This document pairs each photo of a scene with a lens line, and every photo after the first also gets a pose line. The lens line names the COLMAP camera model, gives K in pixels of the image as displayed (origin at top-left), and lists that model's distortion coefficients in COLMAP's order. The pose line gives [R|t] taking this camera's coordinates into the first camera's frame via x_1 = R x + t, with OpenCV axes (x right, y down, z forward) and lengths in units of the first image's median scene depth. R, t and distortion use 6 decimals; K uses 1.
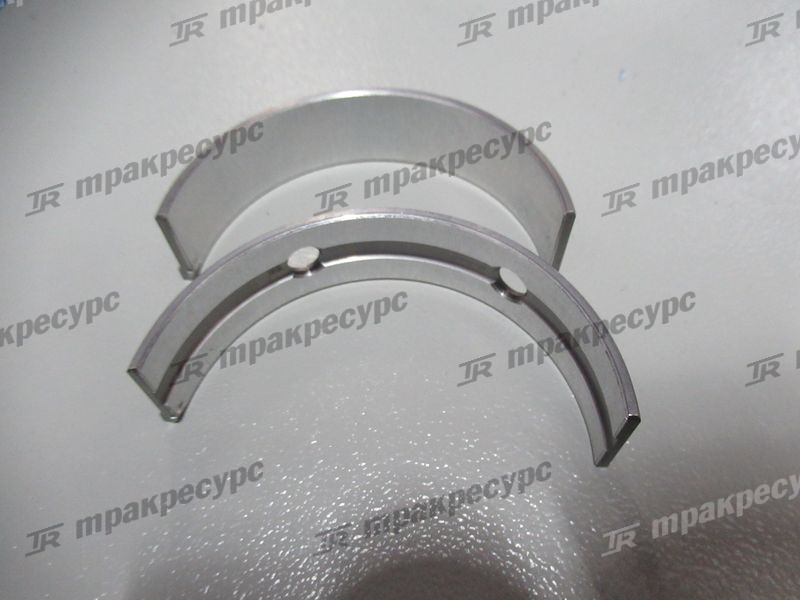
lens RADIAL K [[628.9, 0, 400.0], [0, 628.9, 300.0], [0, 0, 1]] dist [-0.002103, 0.001865]
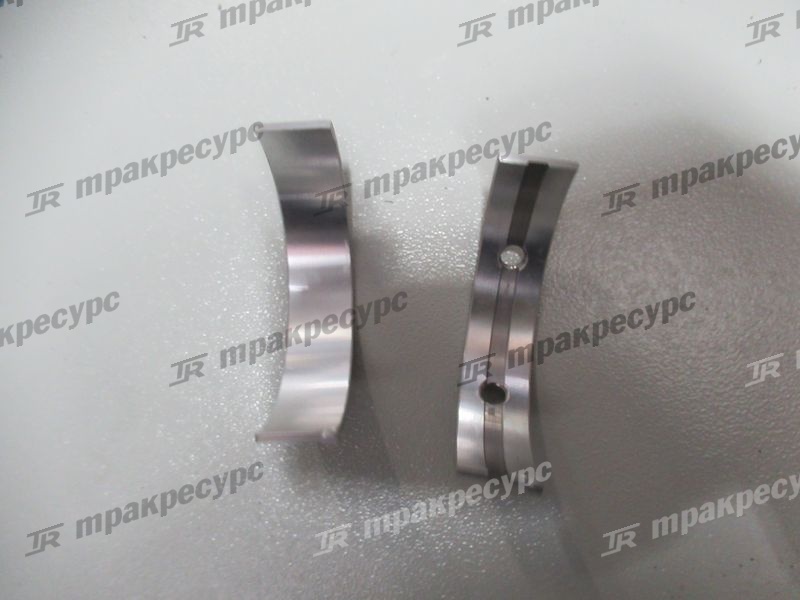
lens RADIAL K [[628.9, 0, 400.0], [0, 628.9, 300.0], [0, 0, 1]] dist [-0.002103, 0.001865]
pose [[1.000000, 0.000620, 0.000507, 0.457778], [-0.000620, 1.000000, -0.000357, 0.000149], [-0.000507, 0.000357, 1.000000, -0.000113]]
